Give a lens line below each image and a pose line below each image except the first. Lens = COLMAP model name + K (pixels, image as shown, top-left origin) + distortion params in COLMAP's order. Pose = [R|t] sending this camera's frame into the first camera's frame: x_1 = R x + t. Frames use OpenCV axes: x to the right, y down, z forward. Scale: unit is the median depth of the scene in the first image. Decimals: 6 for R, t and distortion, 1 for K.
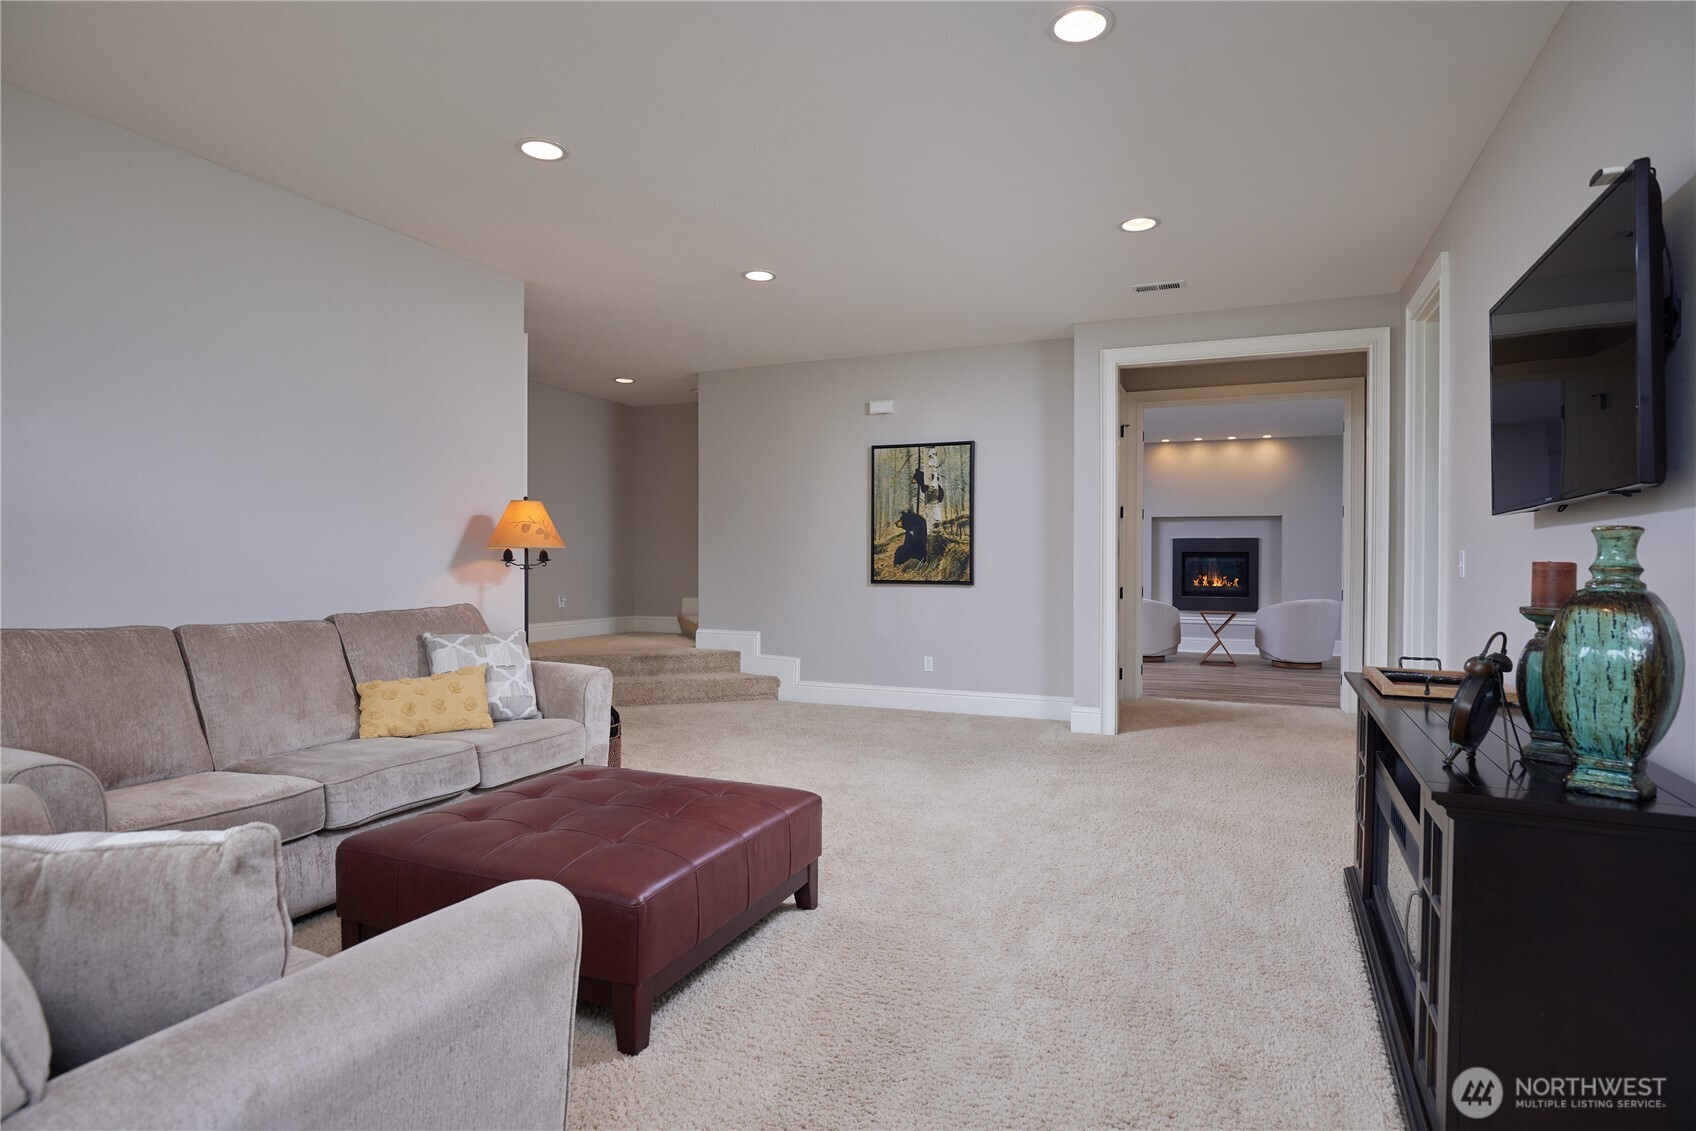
lens RADIAL K [[897.1, 0, 840.6], [0, 897.1, 566.4], [0, 0, 1]] dist [-0.018457, 0.000577]
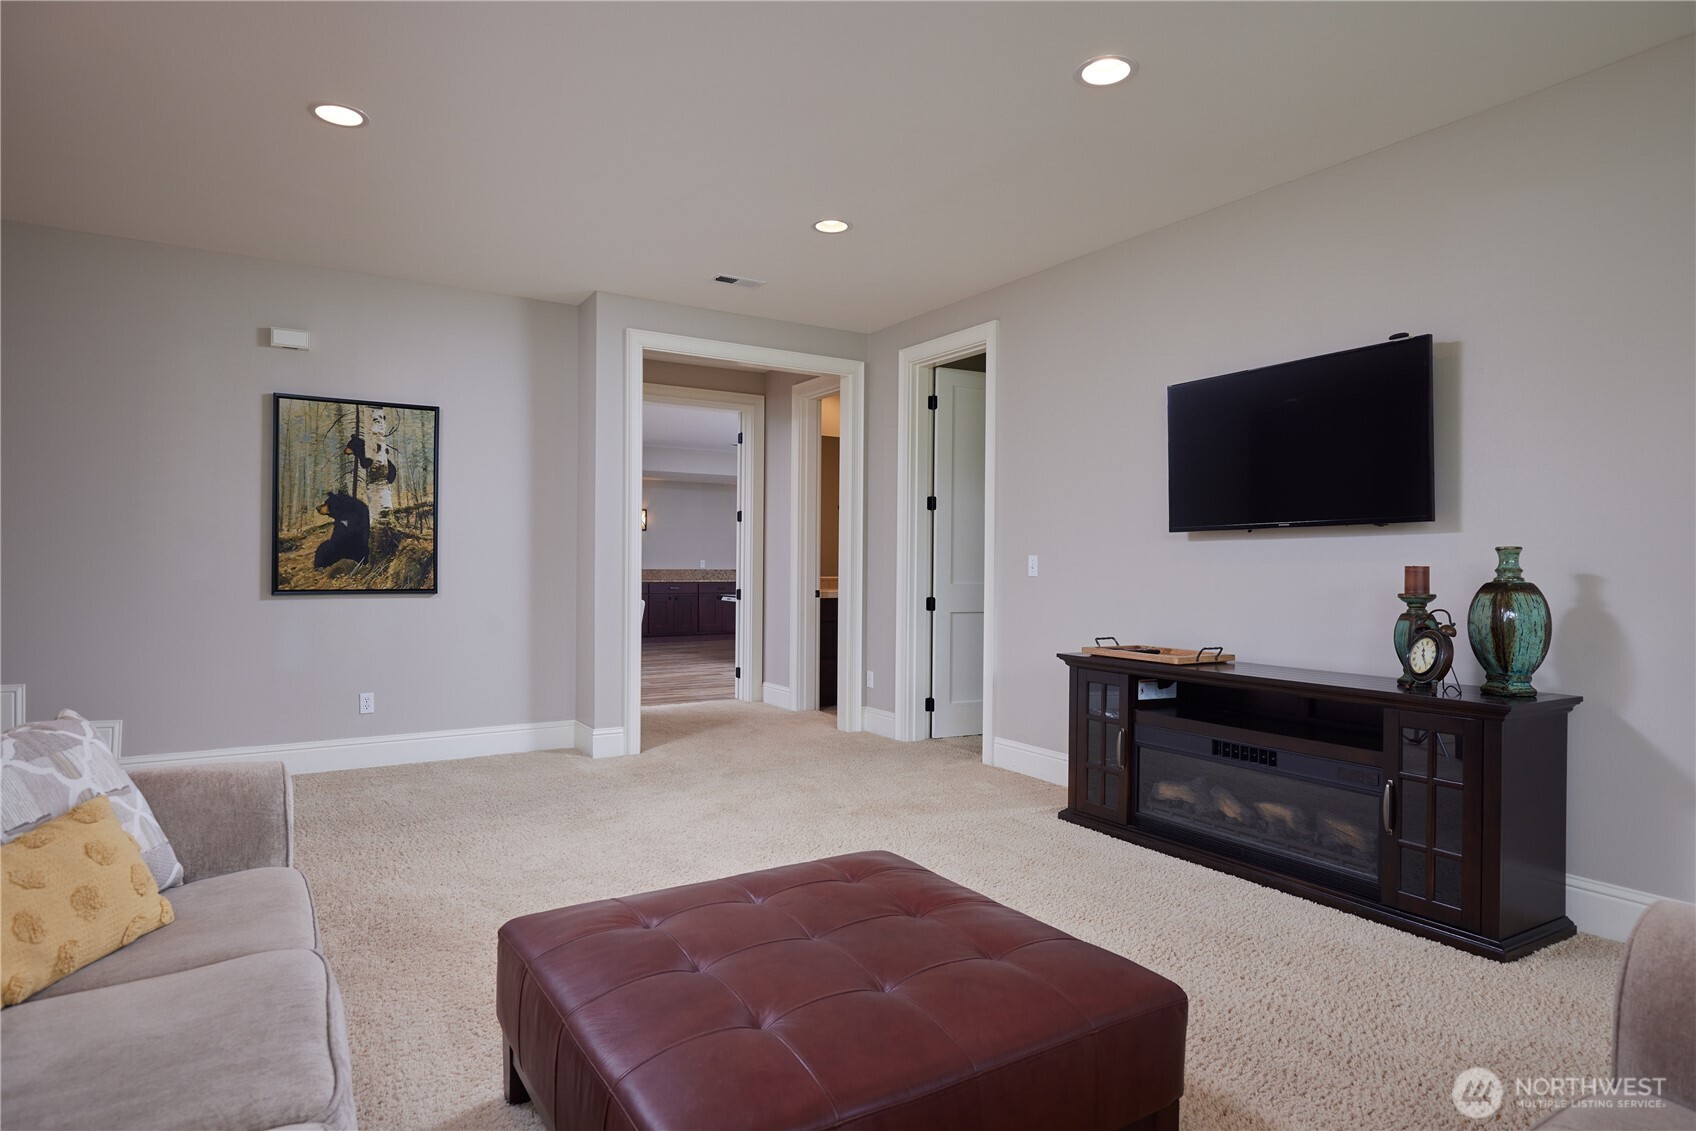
lens RADIAL K [[973.0, 0, 852.4], [0, 973.0, 560.2], [0, 0, 1]] dist [-0.009811, 0.000385]
pose [[0.552815, 0.001944, 0.833302, -0.347011], [0.003218, 0.999985, -0.004468, -0.002987], [-0.833298, 0.005152, 0.552800, 0.236350]]
